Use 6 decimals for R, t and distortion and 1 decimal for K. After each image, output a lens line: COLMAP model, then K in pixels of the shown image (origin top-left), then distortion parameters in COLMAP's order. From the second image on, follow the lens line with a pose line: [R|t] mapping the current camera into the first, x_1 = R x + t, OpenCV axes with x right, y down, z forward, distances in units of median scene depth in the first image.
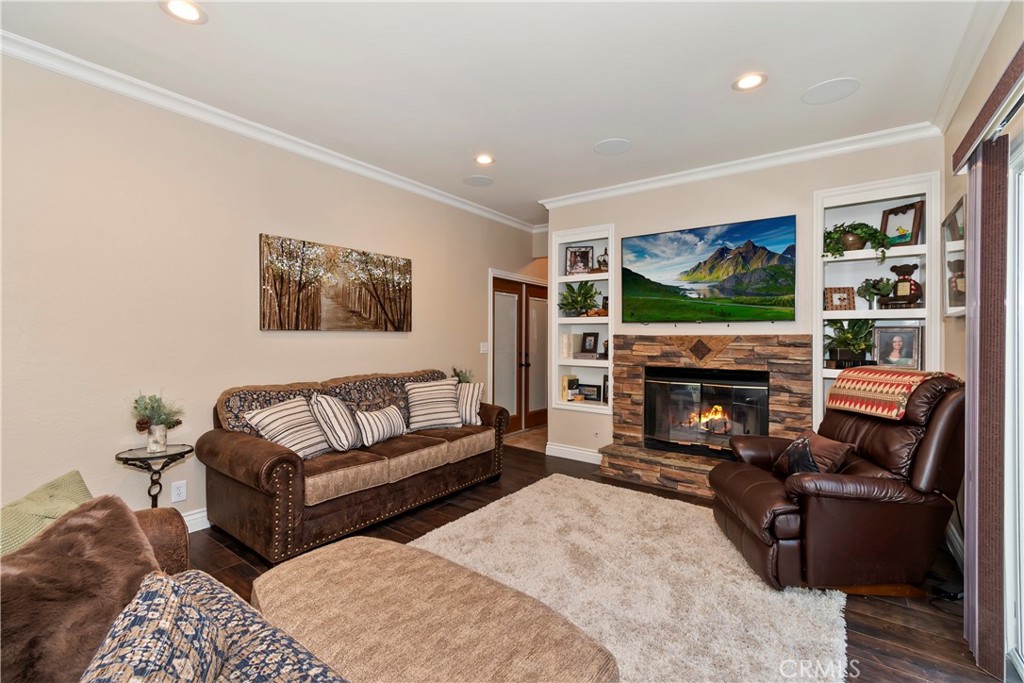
lens RADIAL K [[462.3, 0, 517.3], [0, 462.3, 340.6], [0, 0, 1]] dist [-0.000436, -0.002635]
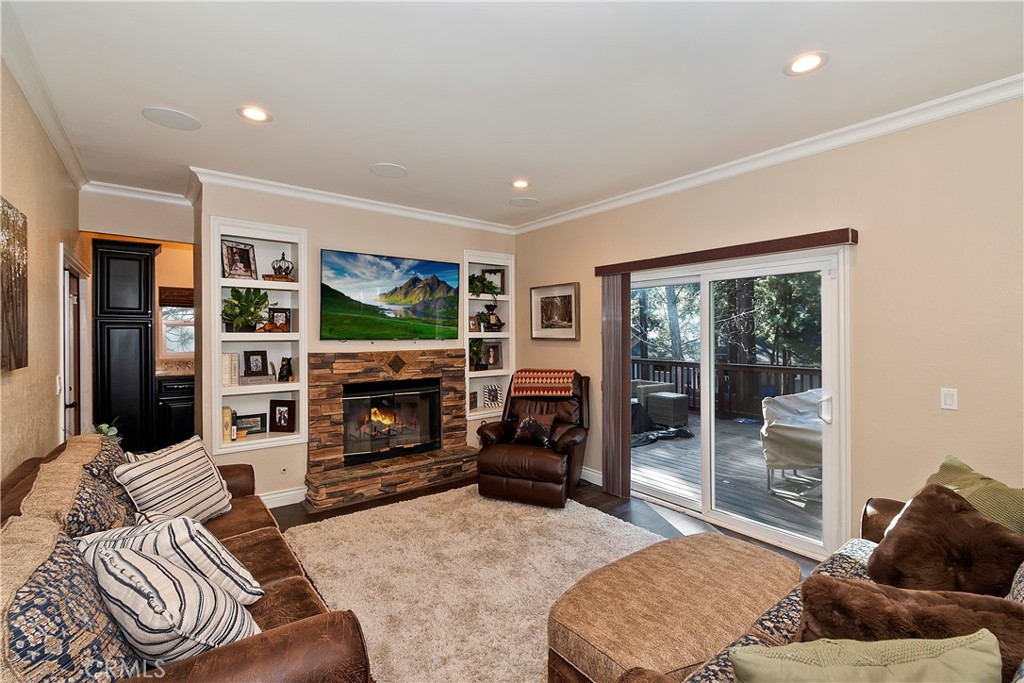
lens RADIAL K [[462.3, 0, 506.9], [0, 462.3, 332.4], [0, 0, 1]] dist [-0.000436, -0.002635]
pose [[0.261138, -0.004443, 0.965291, -0.633301], [0.011649, 0.999931, 0.001451, -0.056604], [-0.965231, 0.010866, 0.261172, 0.439840]]
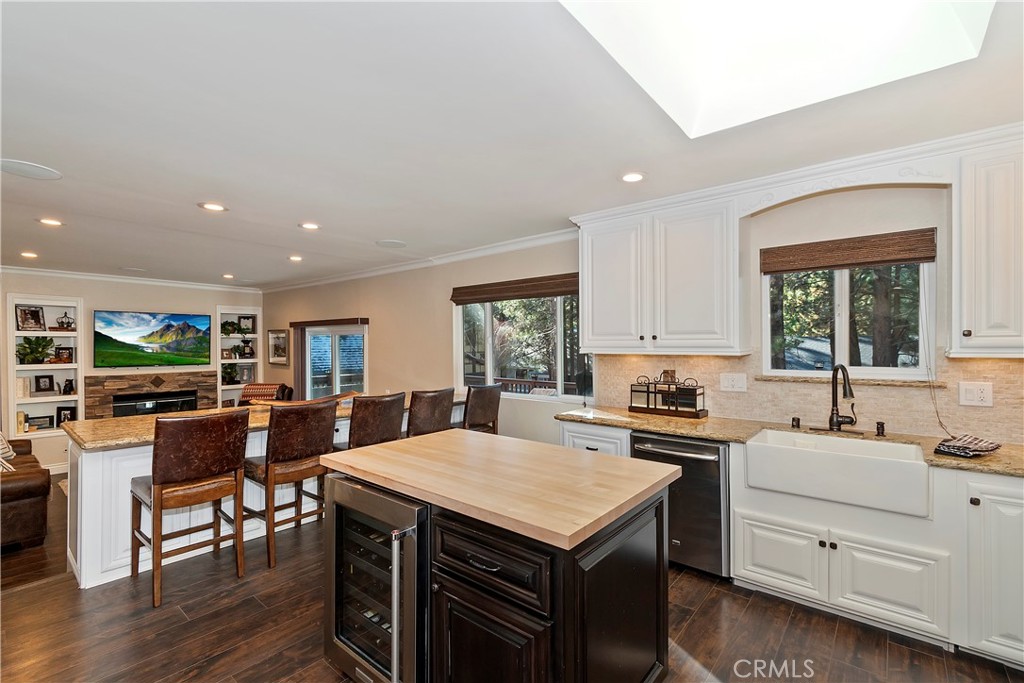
lens RADIAL K [[462.3, 0, 516.4], [0, 462.3, 346.1], [0, 0, 1]] dist [-0.000436, -0.002635]
pose [[0.038587, -0.009459, 0.999210, -1.309421], [0.011807, 0.999890, 0.009009, -0.116304], [-0.999185, 0.011450, 0.038694, -0.437005]]
